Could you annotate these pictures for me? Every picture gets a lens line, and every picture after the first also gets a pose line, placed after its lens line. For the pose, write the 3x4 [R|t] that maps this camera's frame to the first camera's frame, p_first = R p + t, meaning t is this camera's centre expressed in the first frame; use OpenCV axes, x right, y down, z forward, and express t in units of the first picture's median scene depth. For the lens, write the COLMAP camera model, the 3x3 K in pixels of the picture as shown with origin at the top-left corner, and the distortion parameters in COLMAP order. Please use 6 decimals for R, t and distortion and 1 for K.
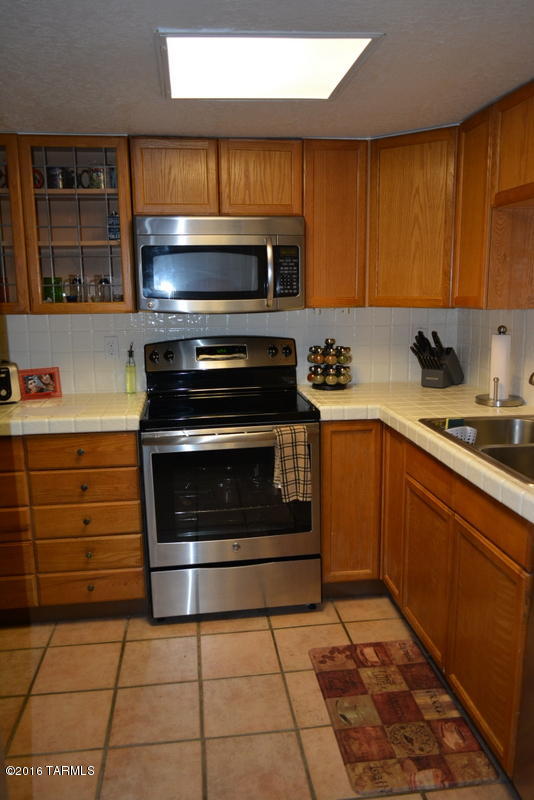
lens RADIAL K [[621.1, 0, 271.9], [0, 621.1, 395.8], [0, 0, 1]] dist [-0.045211, 0.006046]
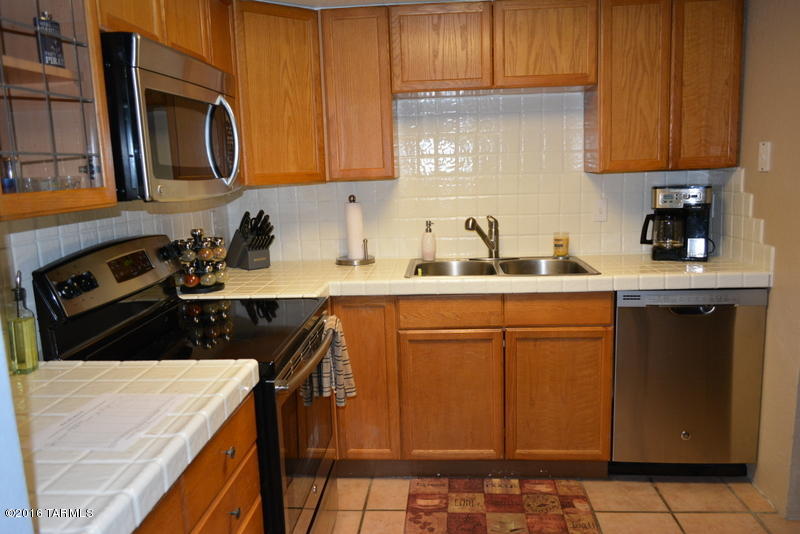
lens RADIAL K [[621.1, 0, 405.2], [0, 621.1, 270.4], [0, 0, 1]] dist [-0.045211, 0.006046]
pose [[0.194224, -0.168326, 0.966407, -0.797656], [0.194921, 0.972145, 0.130151, -0.115992], [-0.961396, 0.163095, 0.221624, 0.718906]]
